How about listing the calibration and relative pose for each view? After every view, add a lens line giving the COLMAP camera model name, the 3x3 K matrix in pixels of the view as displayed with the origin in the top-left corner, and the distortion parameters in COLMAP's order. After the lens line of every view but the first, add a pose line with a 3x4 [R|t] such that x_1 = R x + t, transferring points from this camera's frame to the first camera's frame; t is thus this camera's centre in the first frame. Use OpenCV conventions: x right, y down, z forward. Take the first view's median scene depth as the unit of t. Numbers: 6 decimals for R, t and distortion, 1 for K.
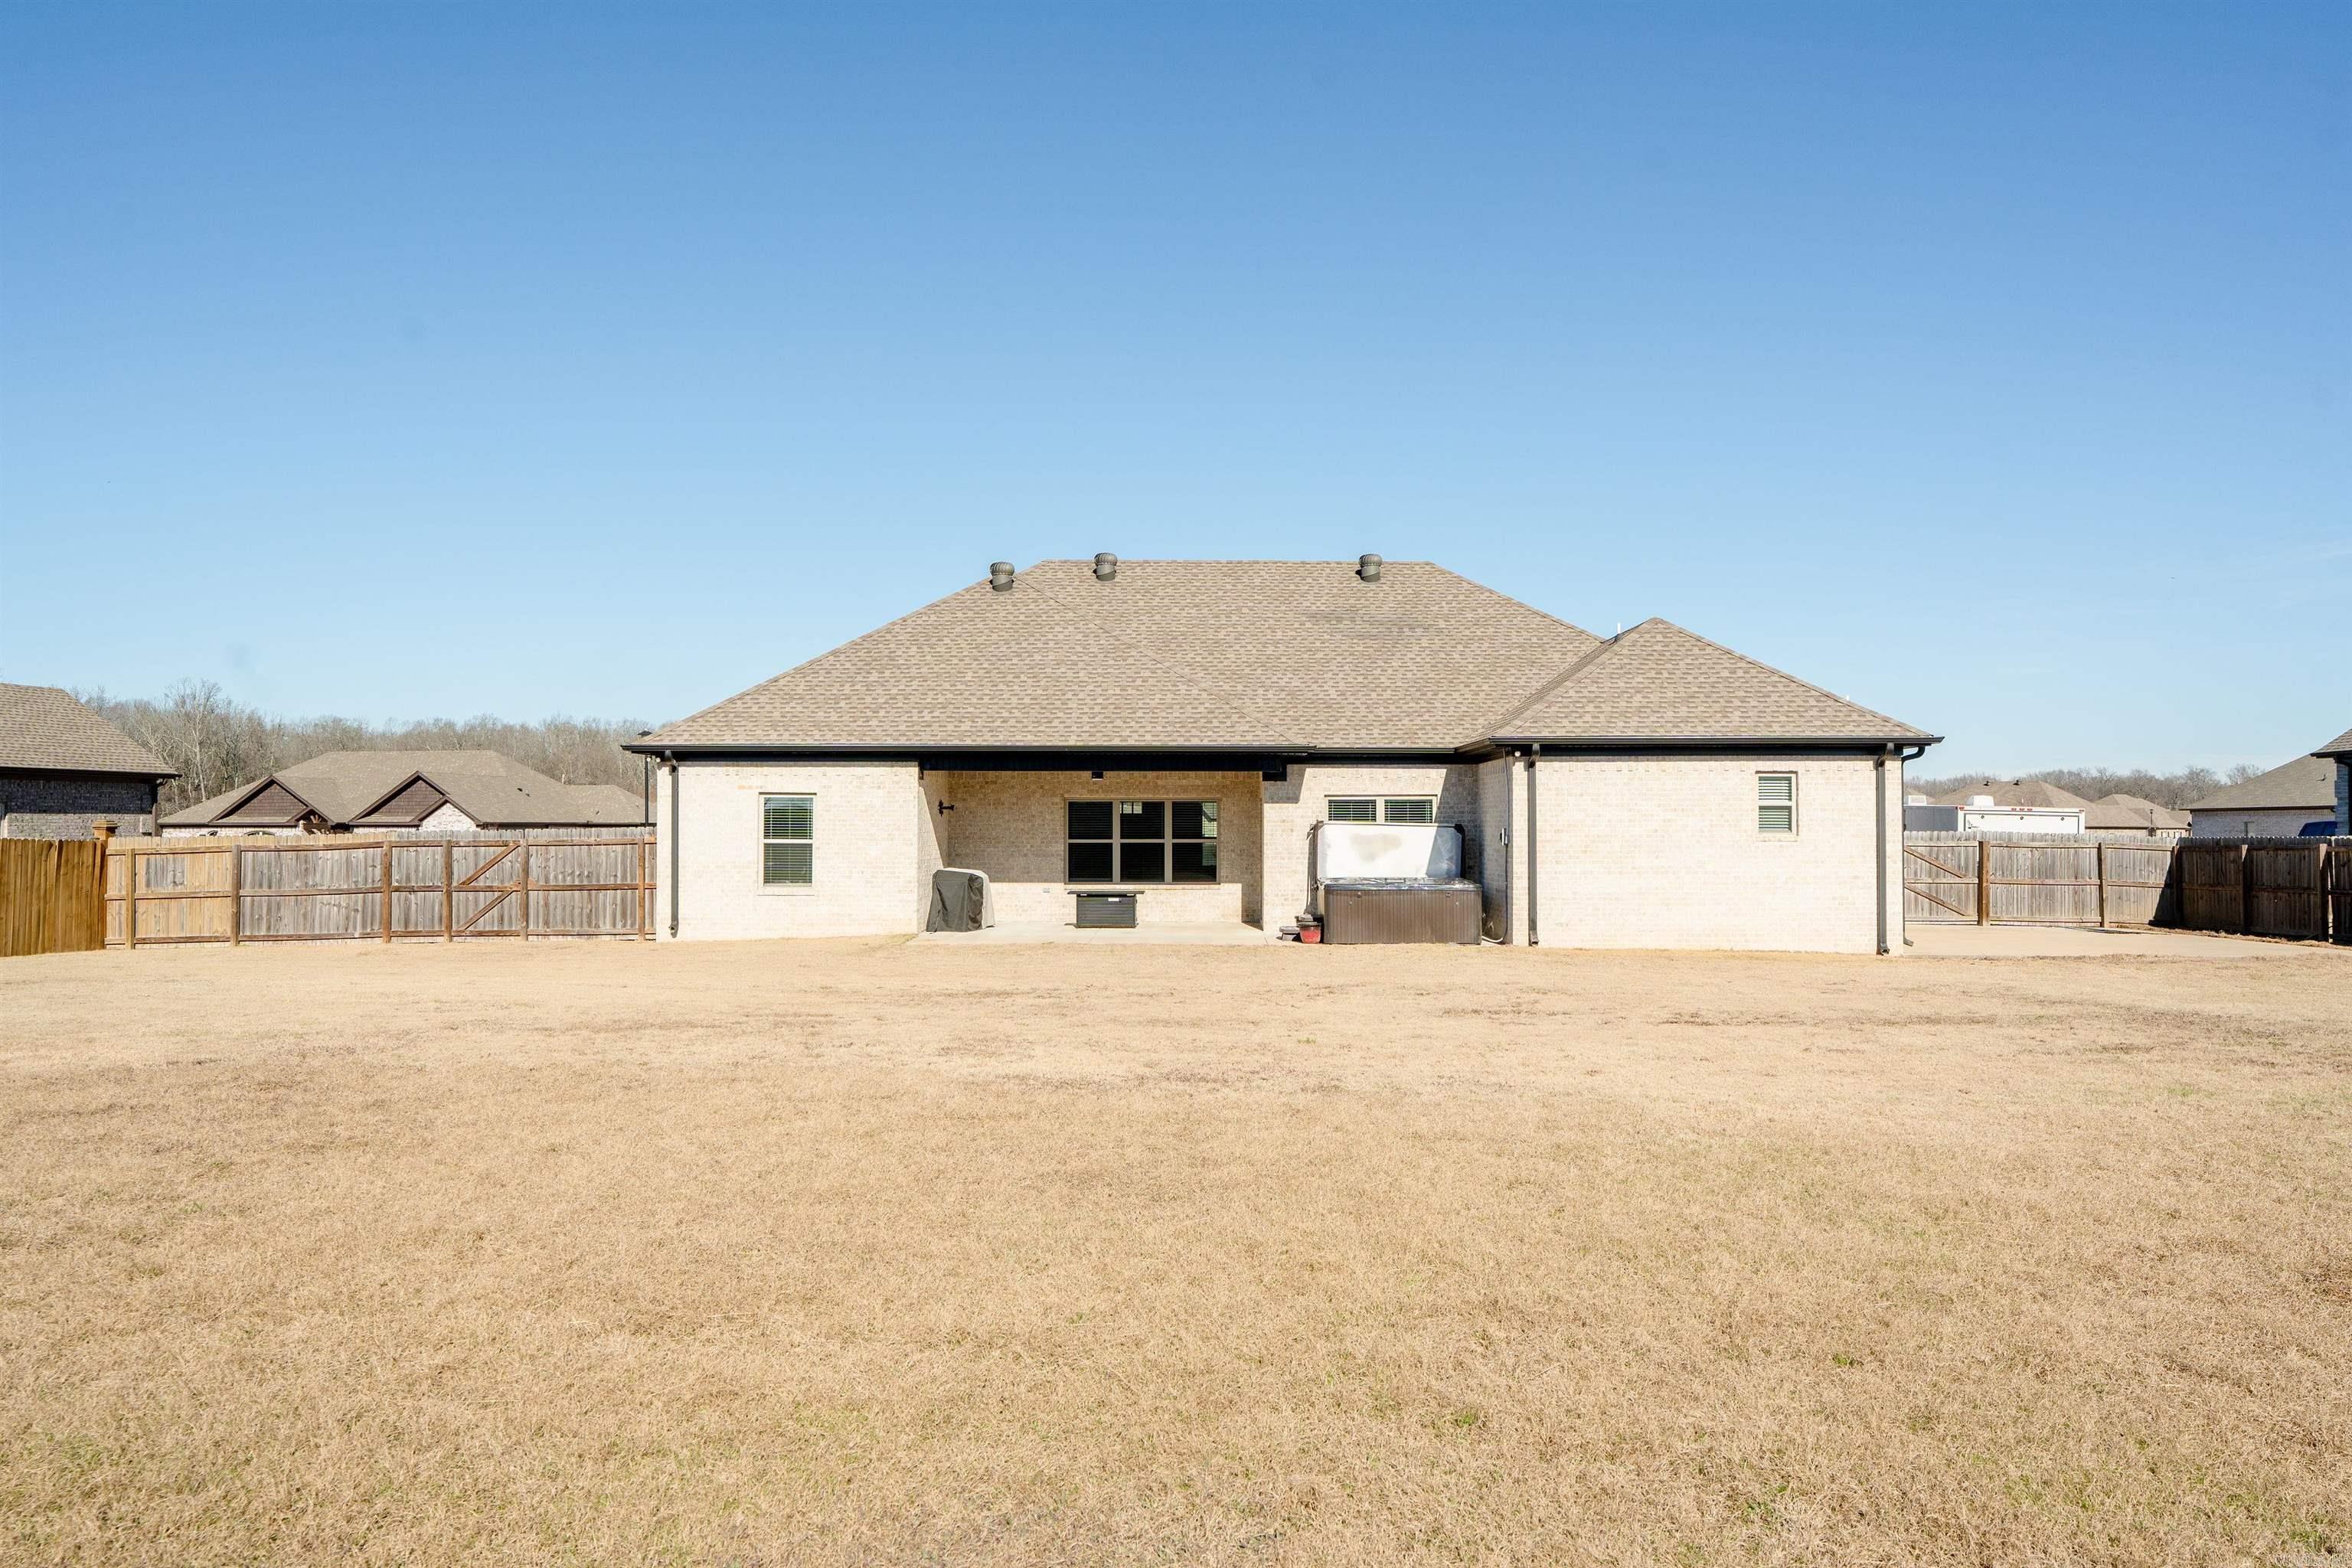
lens RADIAL K [[1763.3, 0, 1176.0], [0, 1763.3, 784.0], [0, 0, 1]] dist [-0.000639, 0.000191]
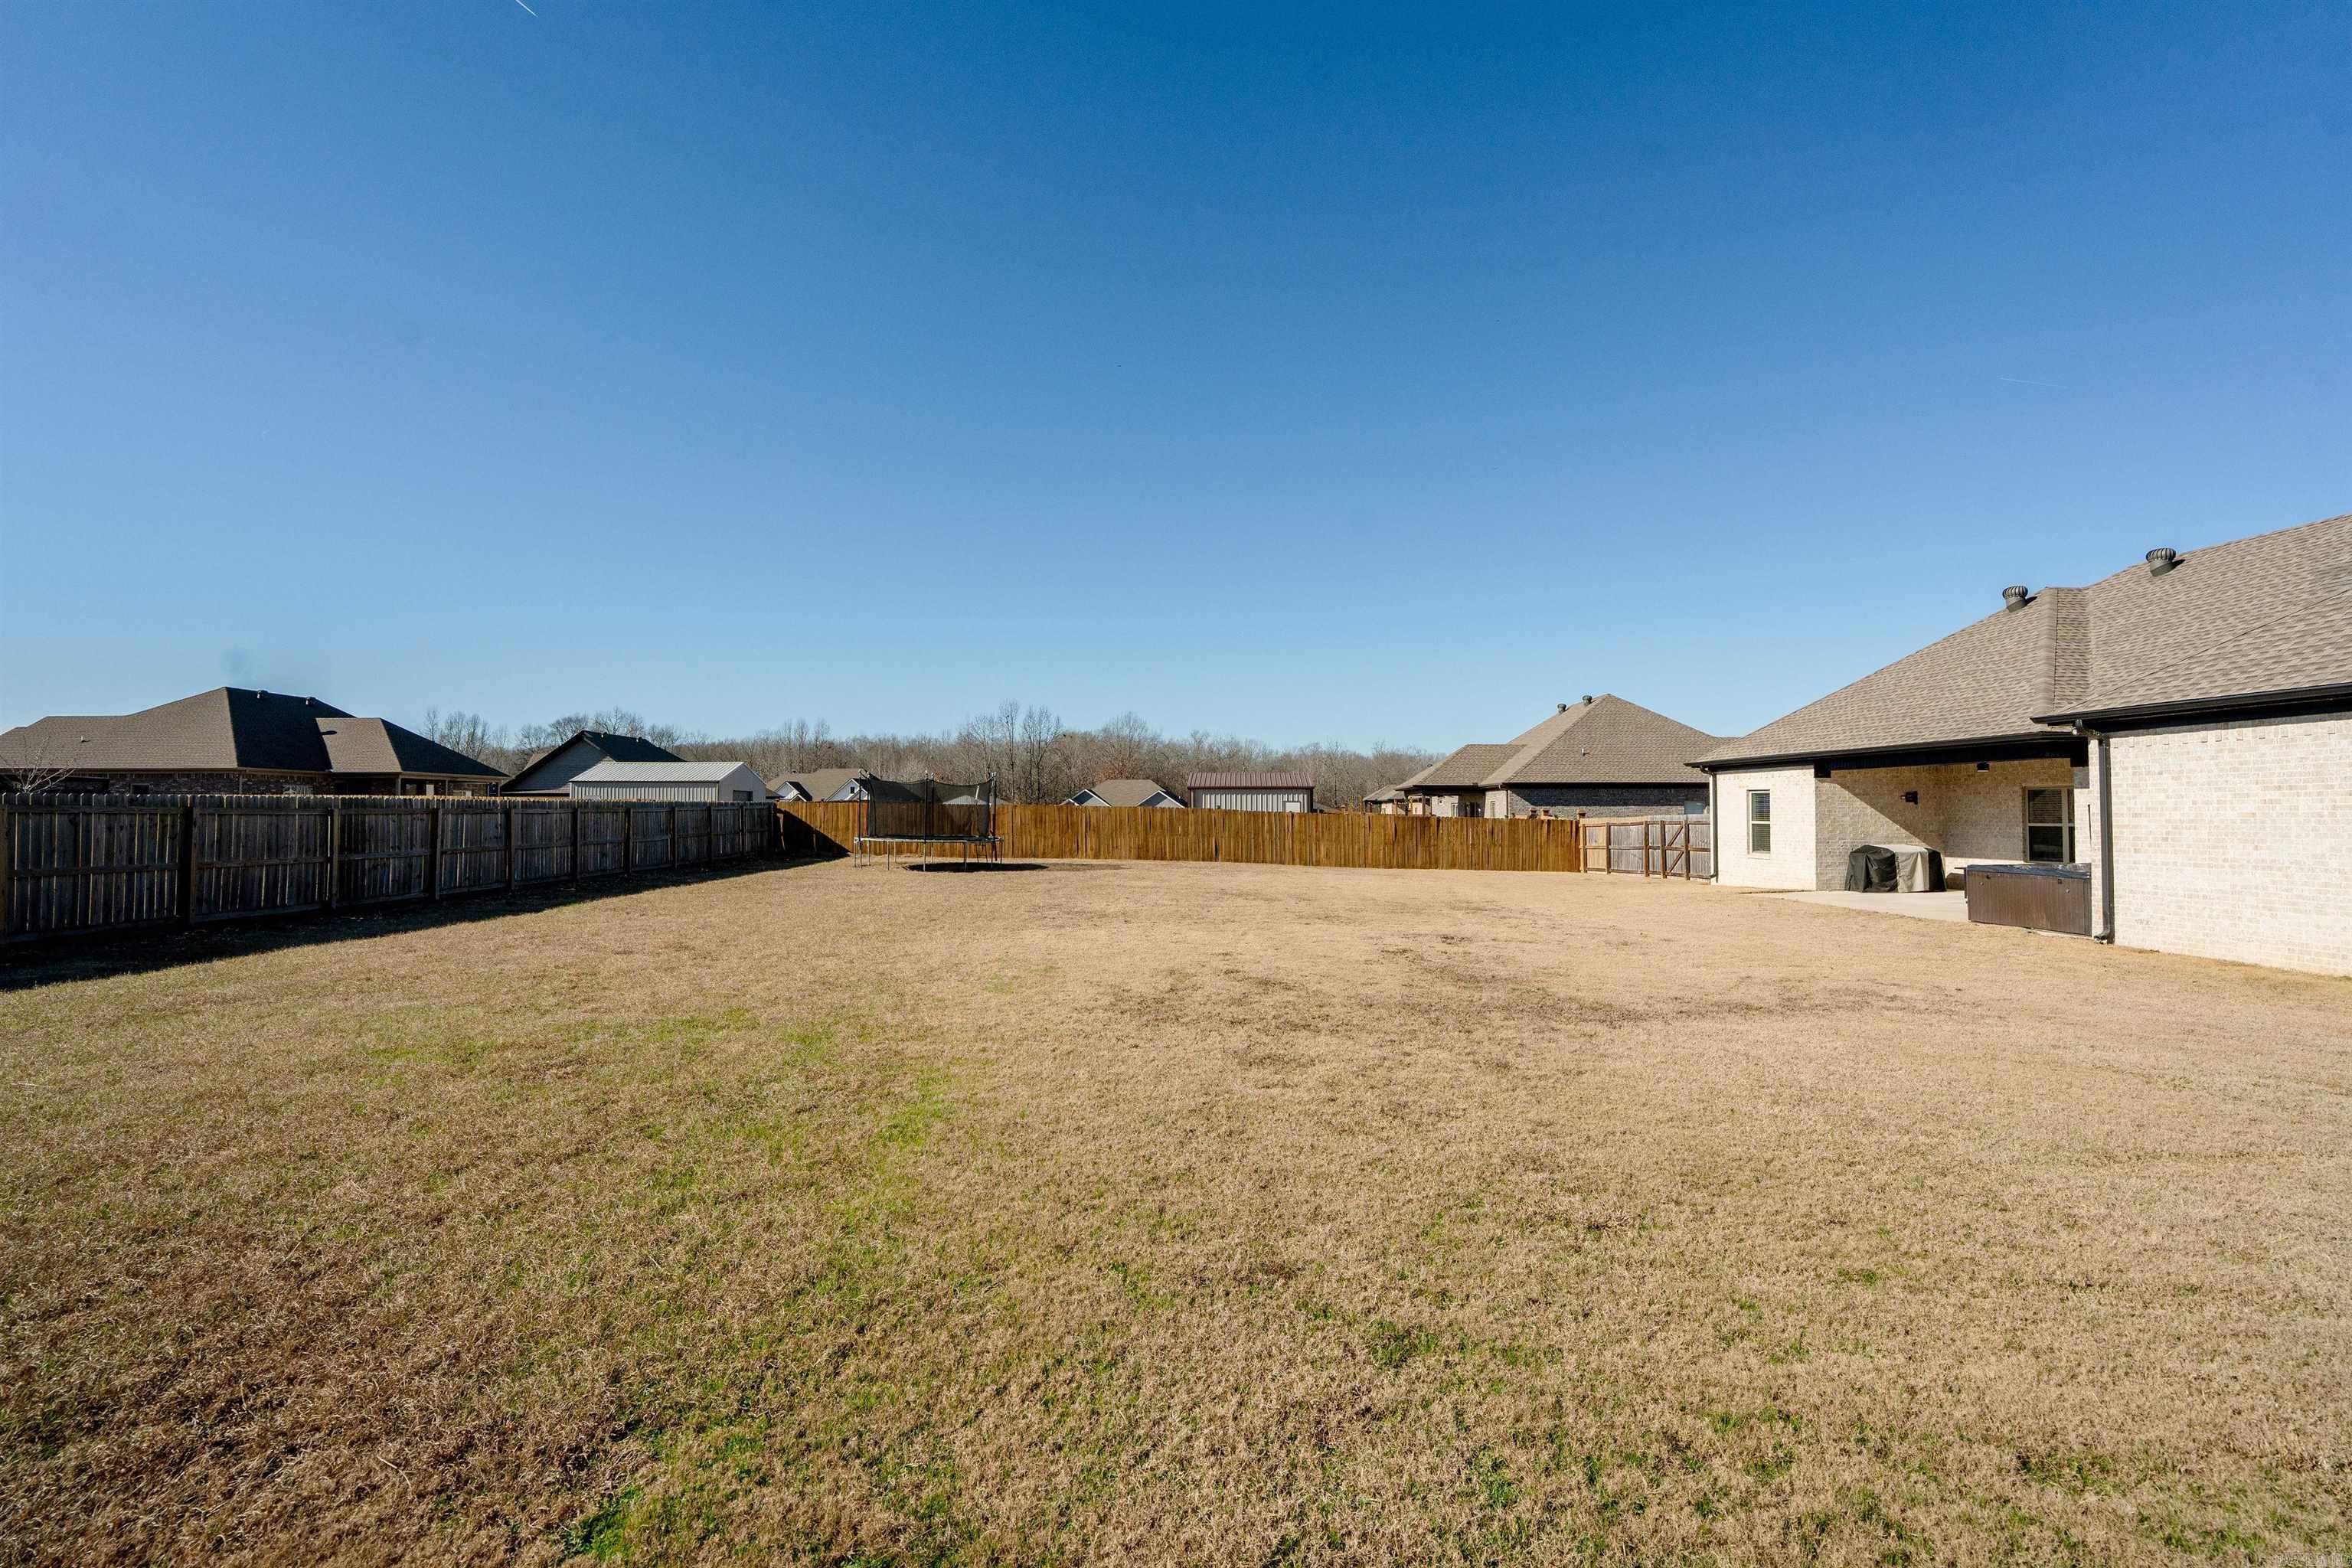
lens RADIAL K [[1084.1, 0, 1169.0], [0, 1084.1, 782.0], [0, 0, 1]] dist [-0.071842, 0.026401]
pose [[0.120975, -0.028767, -0.992239, 0.569227], [0.020753, 0.999435, -0.026445, 0.011886], [0.992439, -0.017393, 0.121503, 0.389155]]
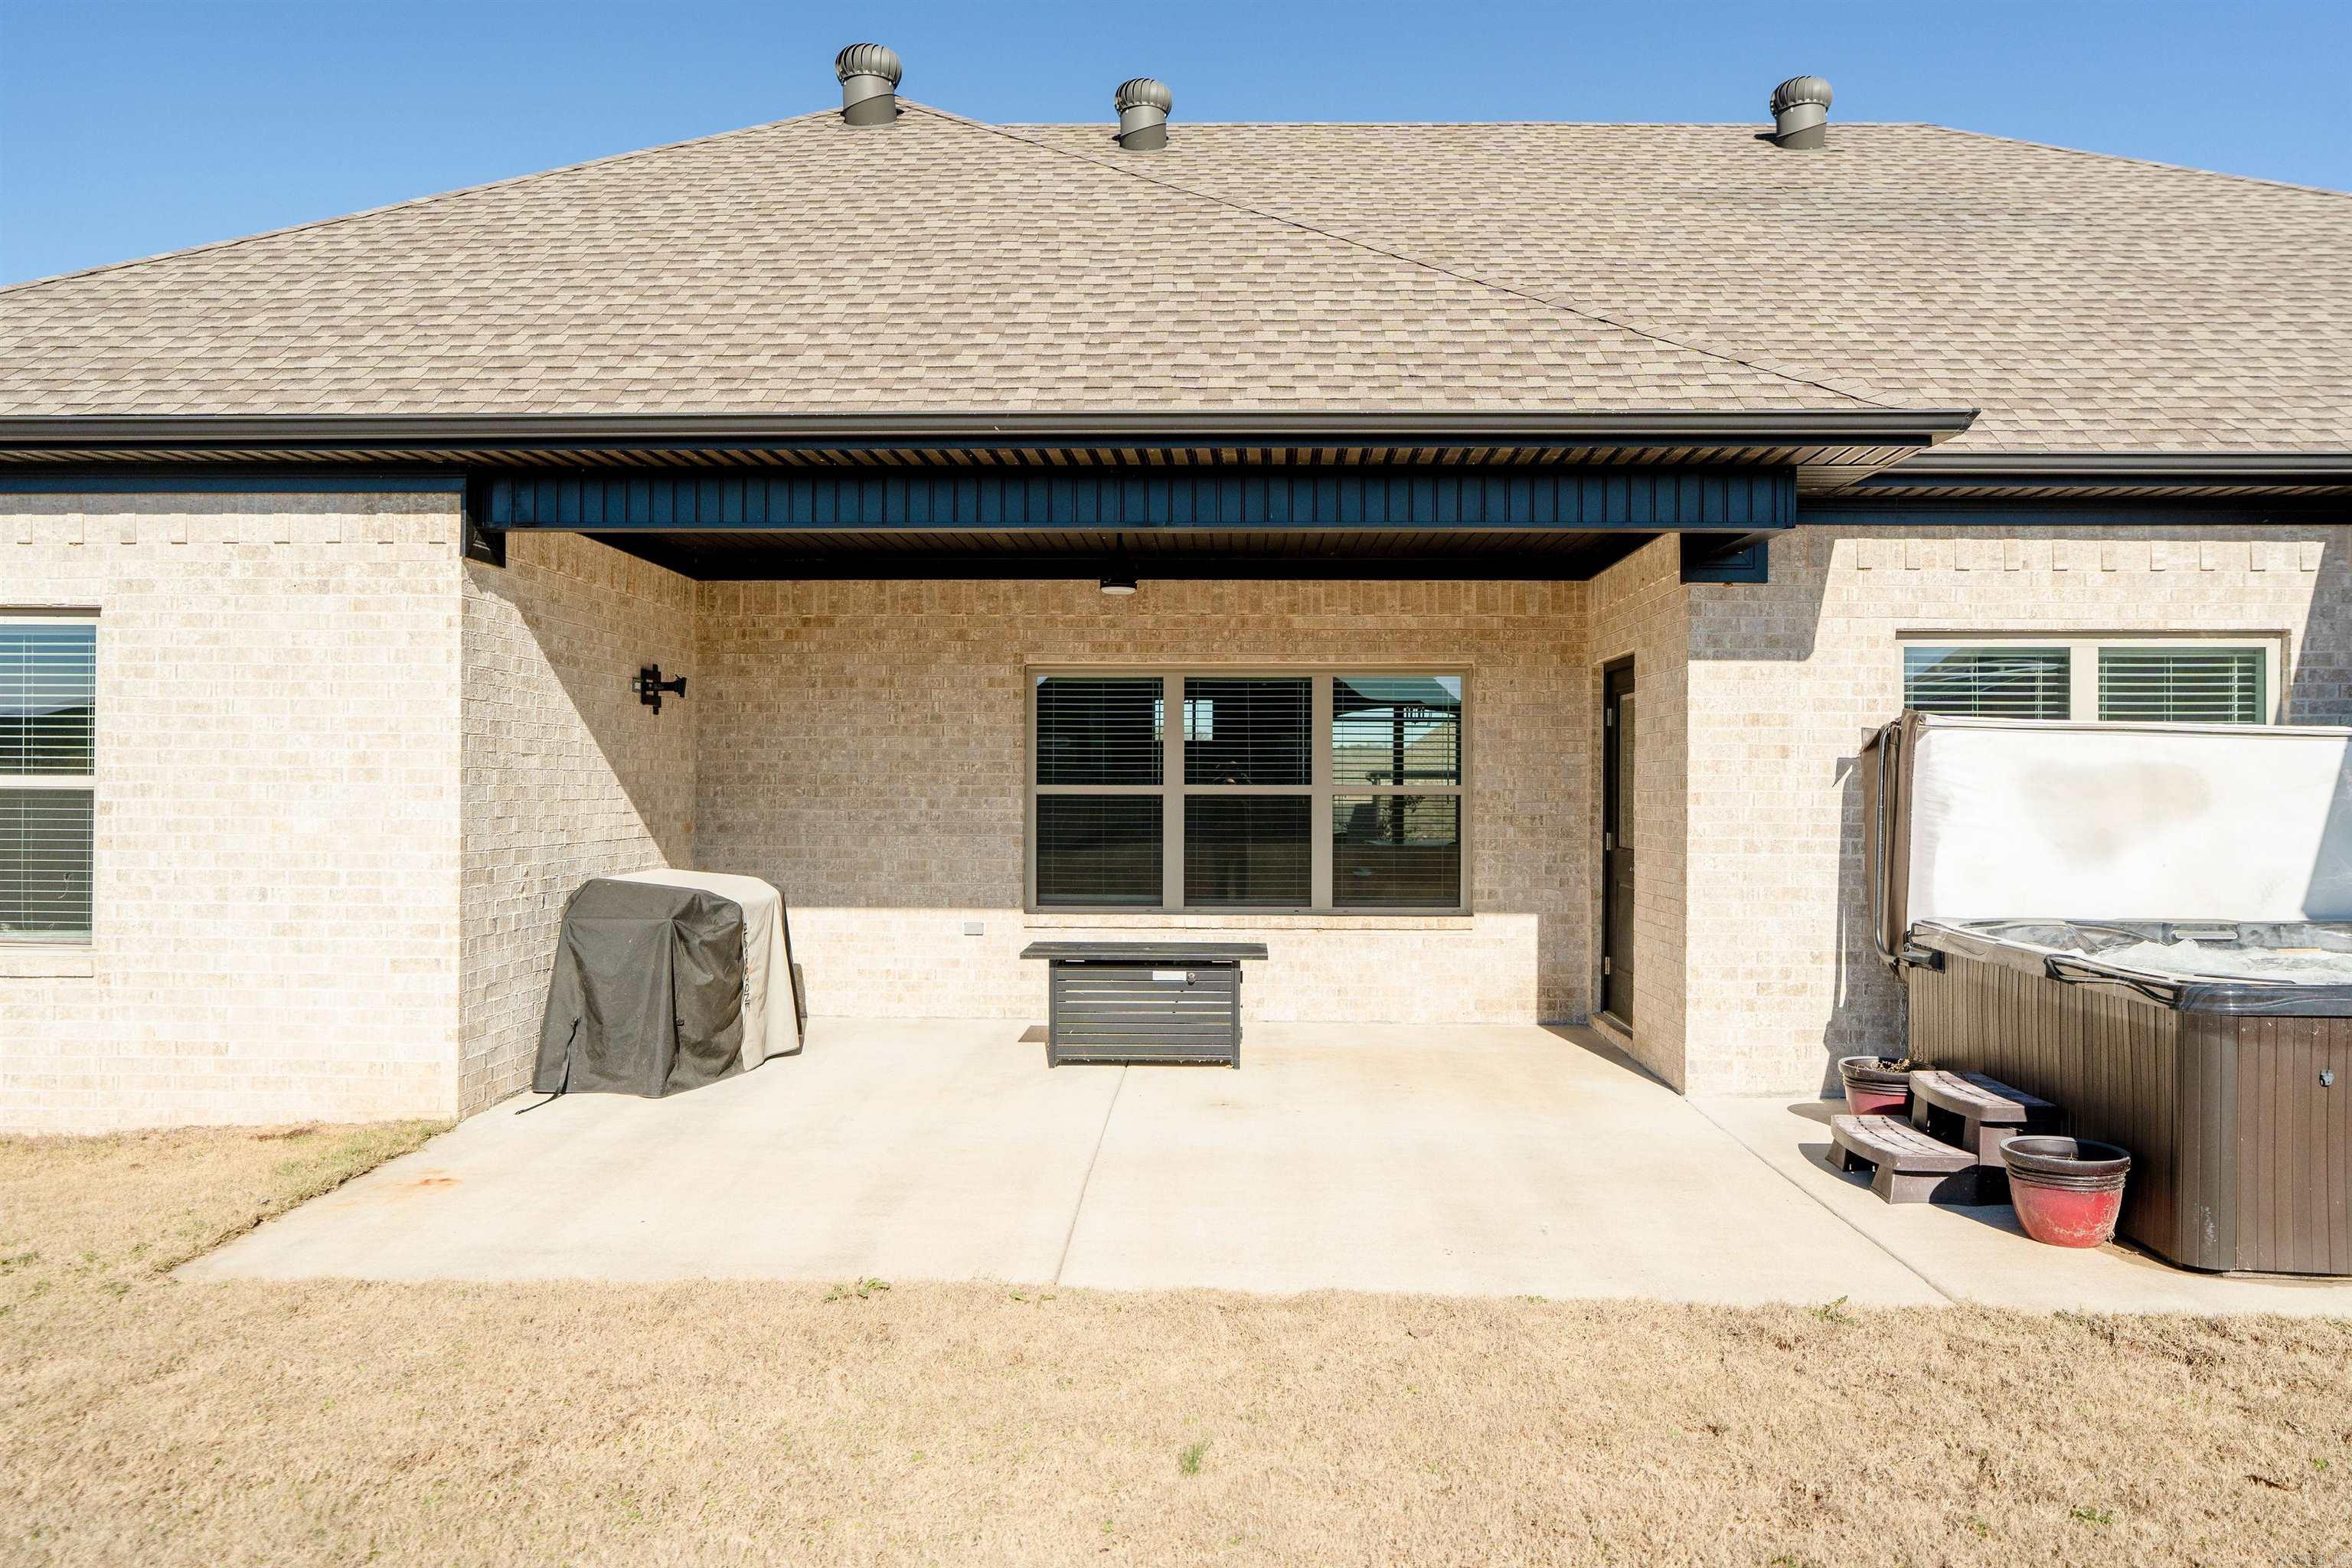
lens RADIAL K [[1624.6, 0, 1176.0], [0, 1624.6, 784.0], [0, 0, 1]] dist [0.000184, -0.000215]
pose [[0.999899, 0.003872, -0.013709, -0.030268], [-0.003576, 0.999760, 0.021608, 0.025511], [0.013789, -0.021557, 0.999673, 0.713002]]
